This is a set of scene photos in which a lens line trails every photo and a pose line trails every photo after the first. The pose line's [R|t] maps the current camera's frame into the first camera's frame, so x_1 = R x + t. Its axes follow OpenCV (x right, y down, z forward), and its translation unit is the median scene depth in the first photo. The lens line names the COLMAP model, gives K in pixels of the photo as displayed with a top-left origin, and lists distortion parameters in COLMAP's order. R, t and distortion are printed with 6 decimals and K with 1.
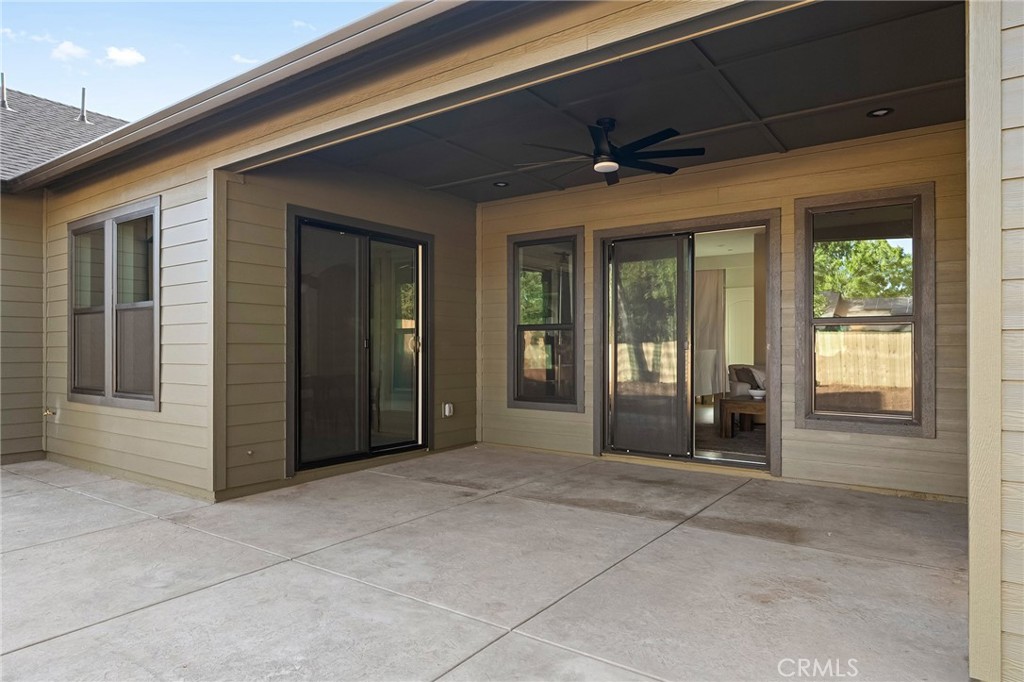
lens RADIAL K [[629.2, 0, 510.8], [0, 629.2, 345.6], [0, 0, 1]] dist [0.005864, 0.000234]
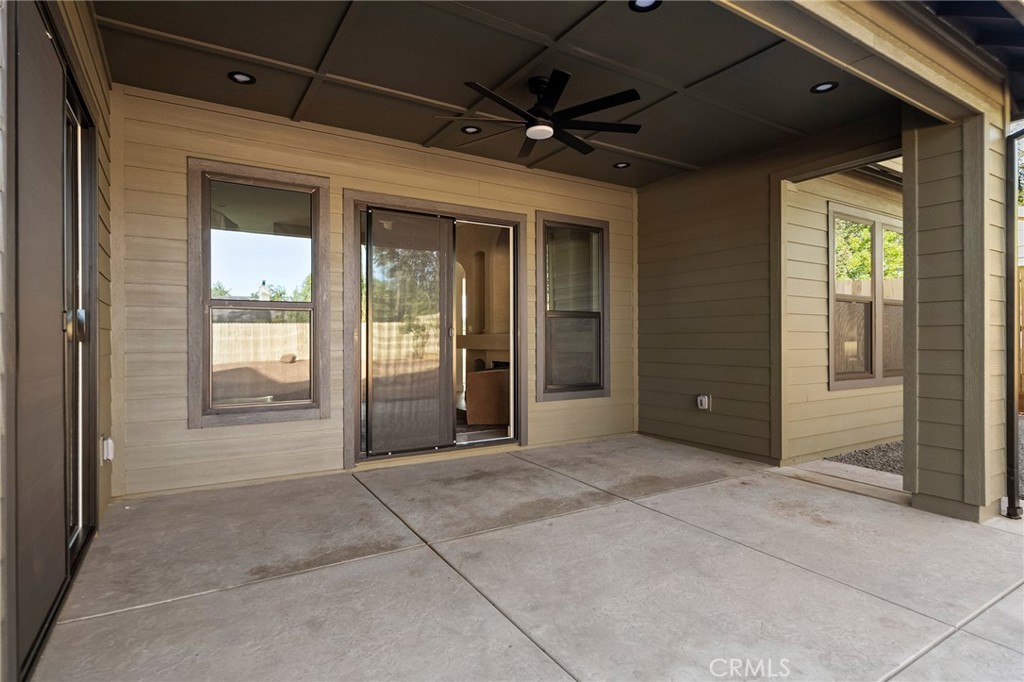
lens RADIAL K [[534.3, 0, 512.1], [0, 534.3, 336.0], [0, 0, 1]] dist [0.000436, 0.000617]
pose [[0.380780, 0.002902, 0.924661, -0.616835], [-0.003533, 0.999992, -0.001684, 0.009081], [-0.924659, -0.002625, 0.380788, 0.808173]]
